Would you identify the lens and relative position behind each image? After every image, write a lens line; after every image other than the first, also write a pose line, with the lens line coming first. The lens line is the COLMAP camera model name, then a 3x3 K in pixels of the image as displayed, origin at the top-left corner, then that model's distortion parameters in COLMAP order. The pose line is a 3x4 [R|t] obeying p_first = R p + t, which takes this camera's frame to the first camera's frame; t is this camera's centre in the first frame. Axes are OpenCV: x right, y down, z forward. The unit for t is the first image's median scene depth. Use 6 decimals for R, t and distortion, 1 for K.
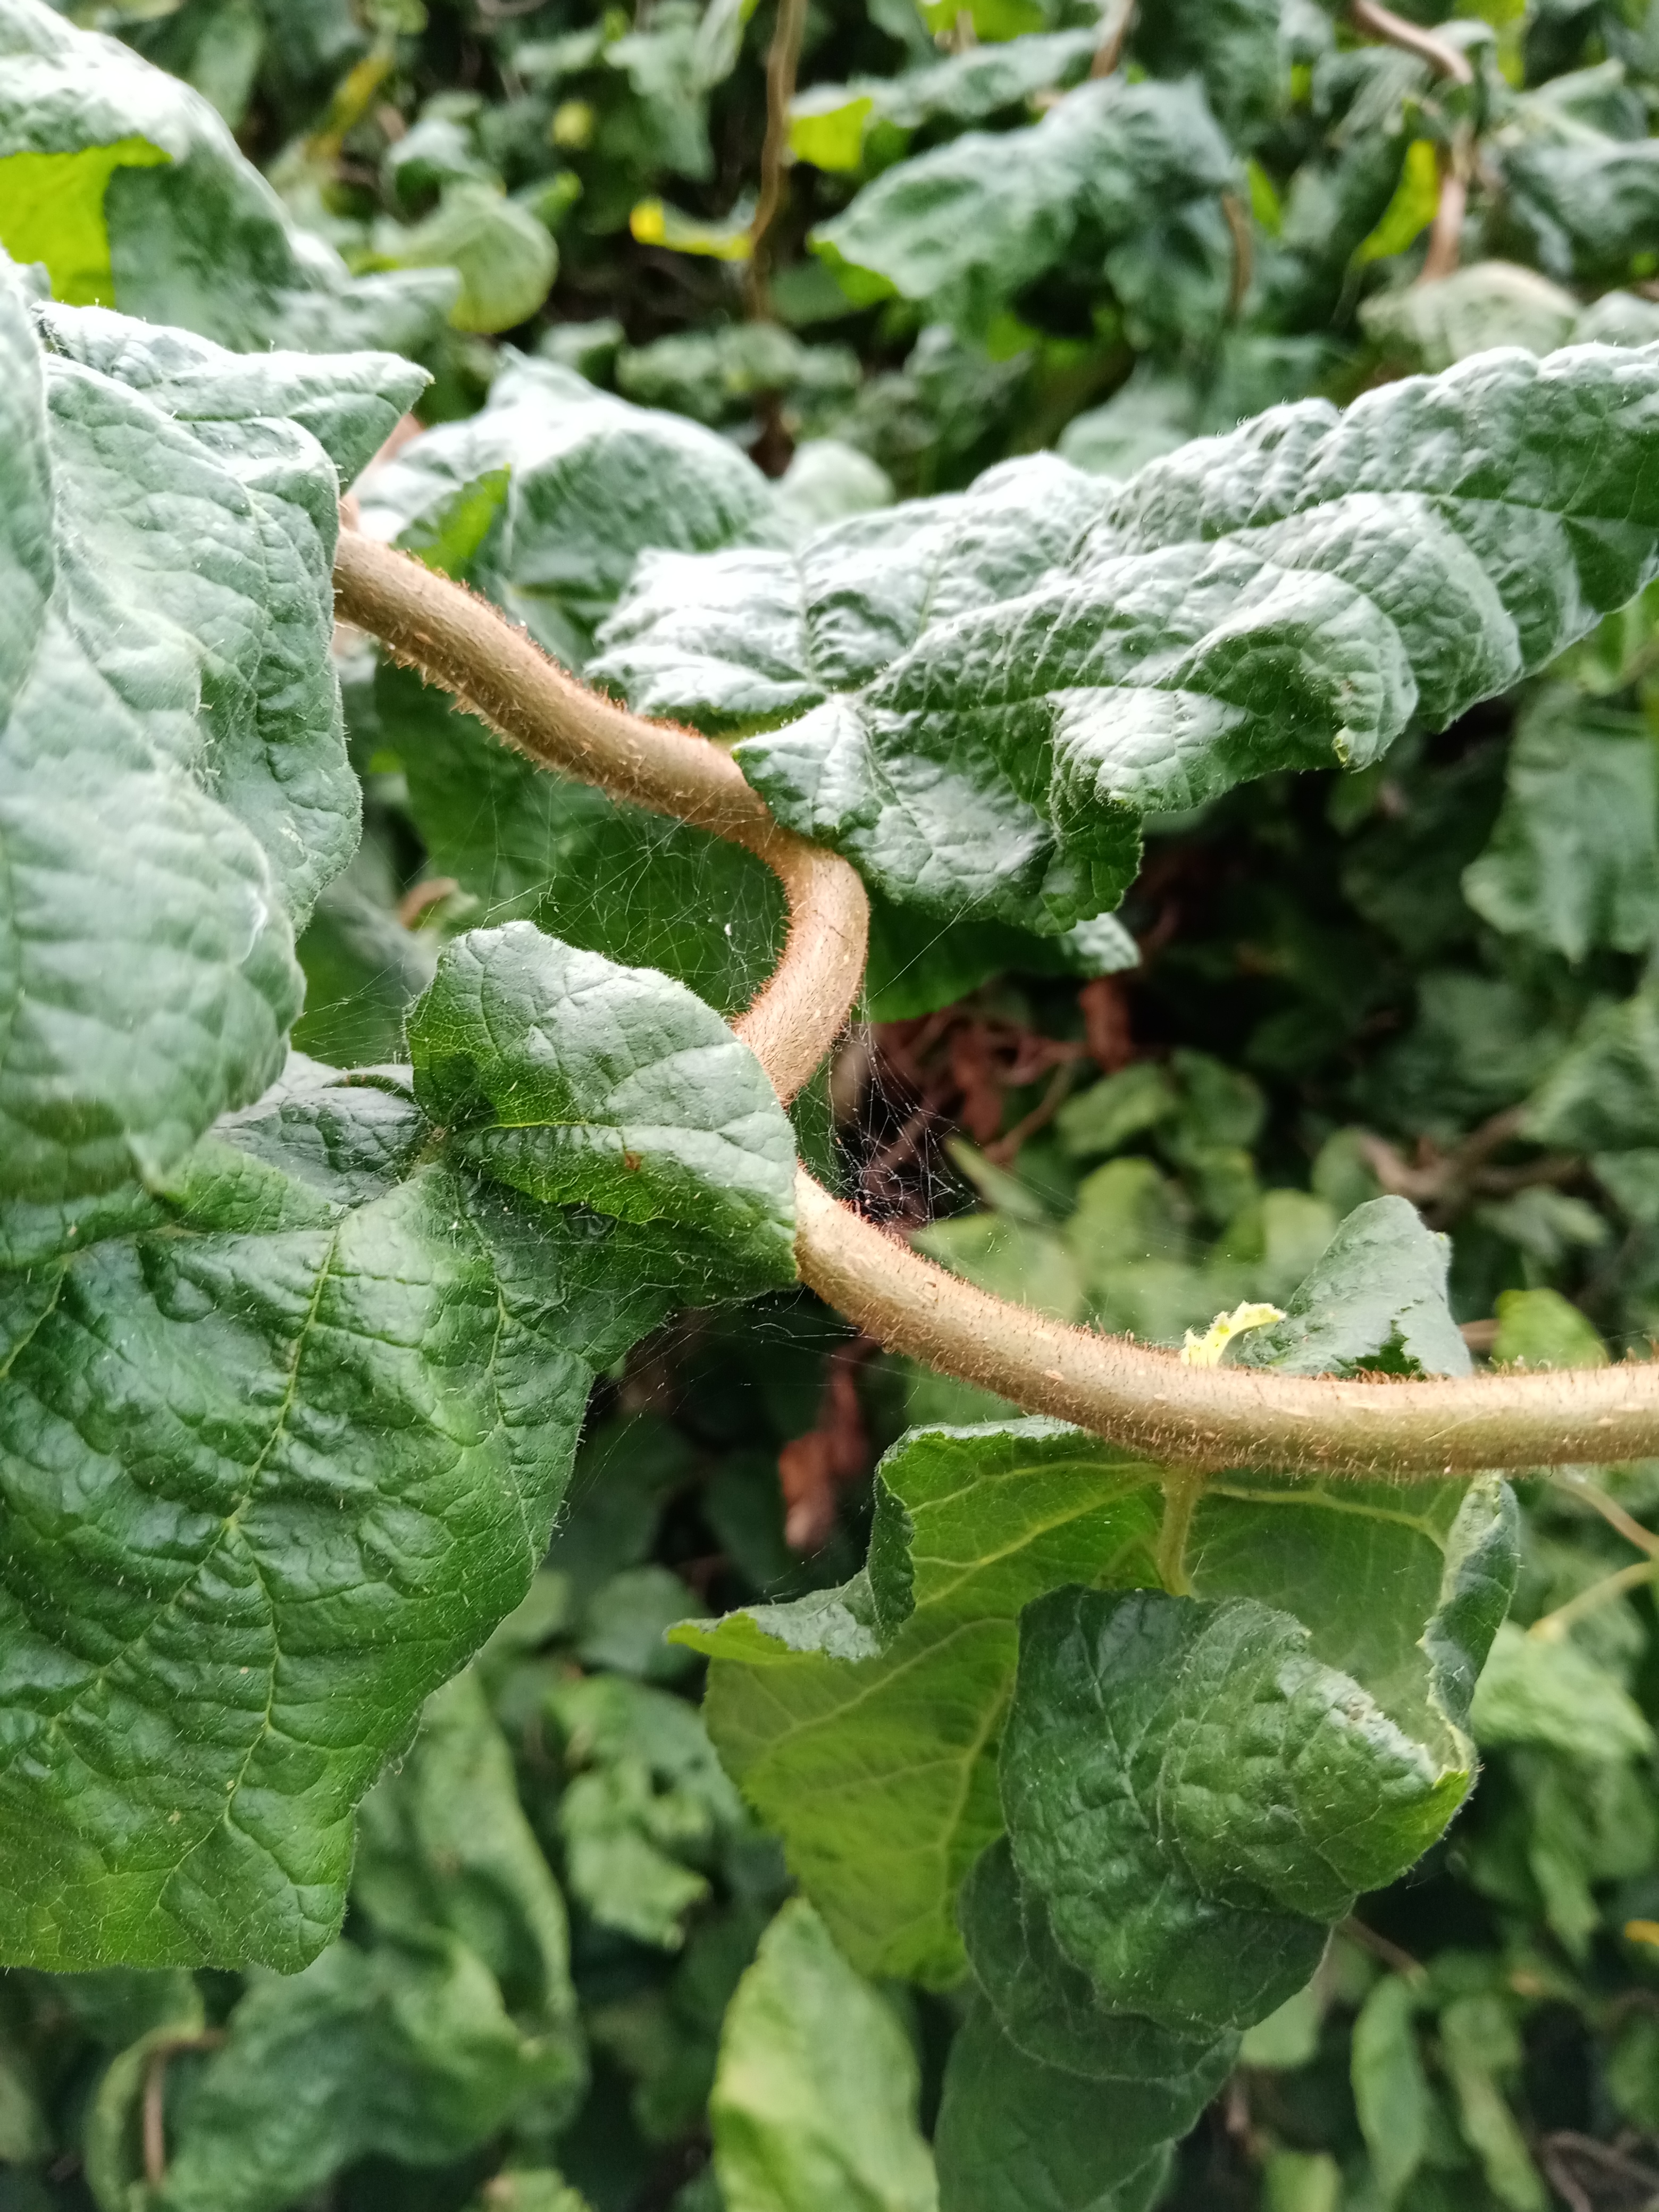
lens RADIAL K [[1760.8, 0, 831.8], [0, 1760.8, 1105.6], [0, 0, 1]] dist [0.003682, -0.001617]
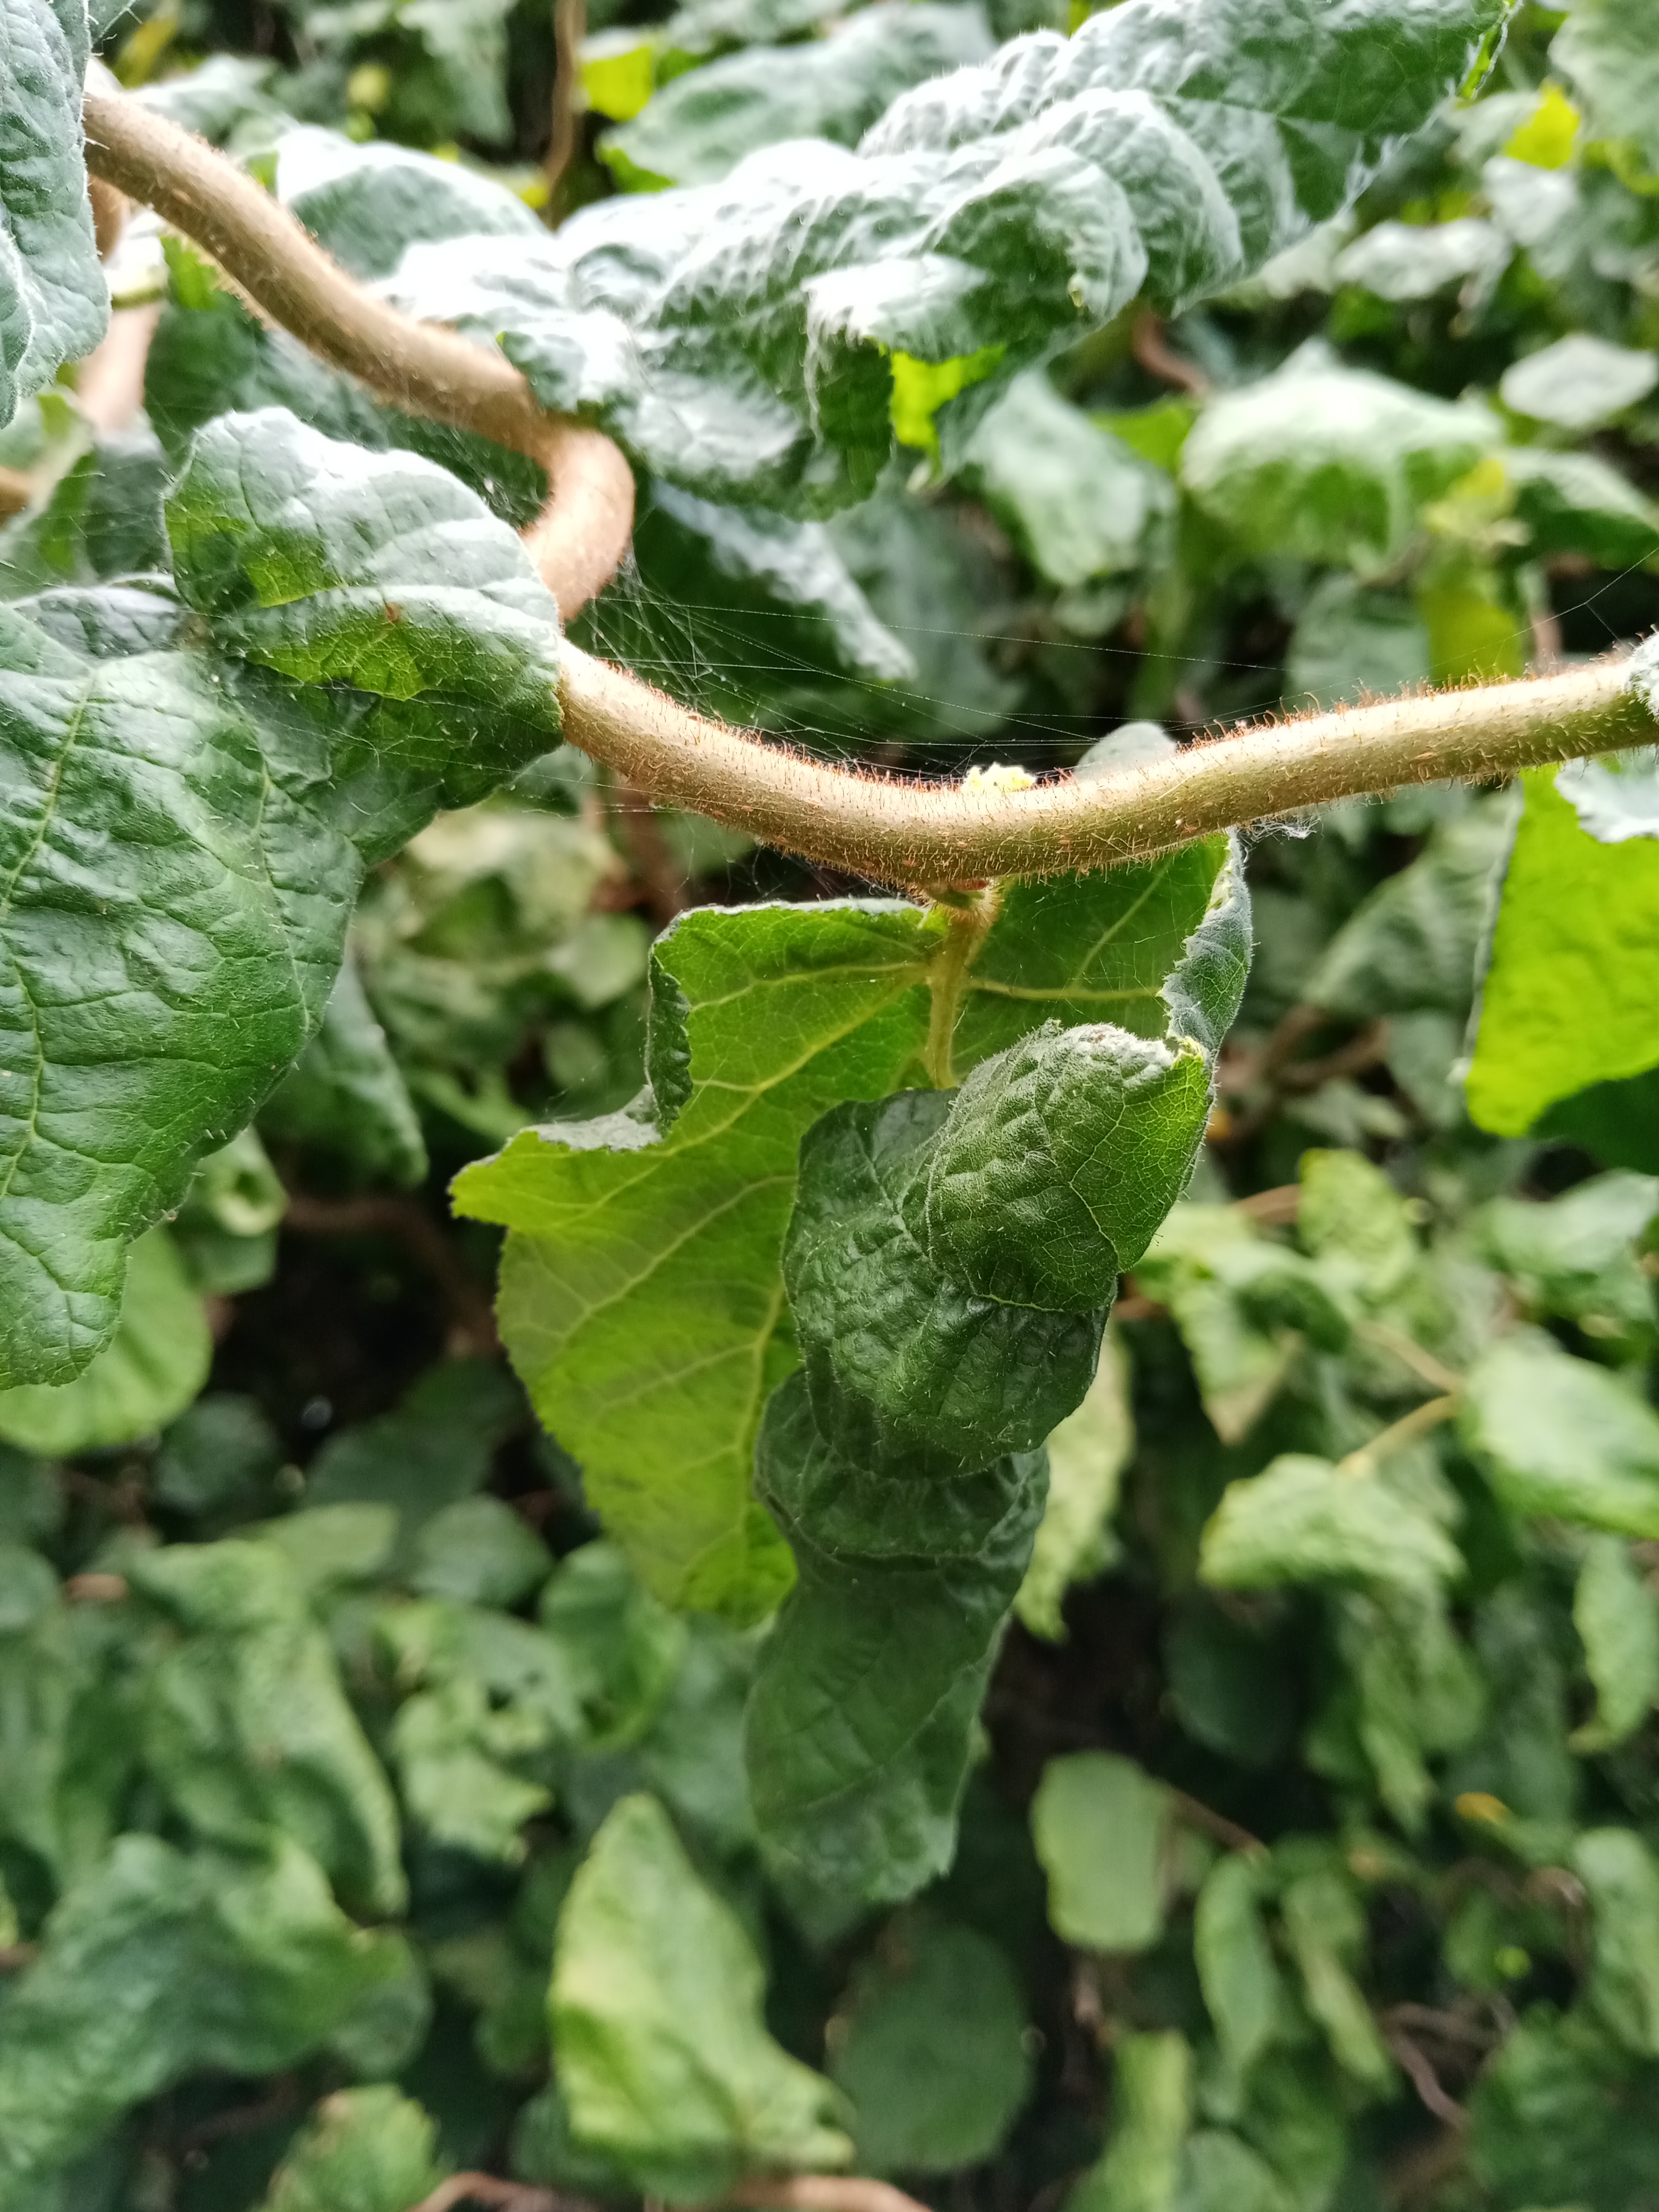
lens RADIAL K [[1788.5, 0, 826.4], [0, 1788.5, 1106.0], [0, 0, 1]] dist [-0.002821, -0.010095]
pose [[0.995306, -0.034389, 0.090459, 0.027177], [0.036214, 0.999171, -0.018609, 0.286966], [-0.089744, 0.021798, 0.995726, -0.035696]]
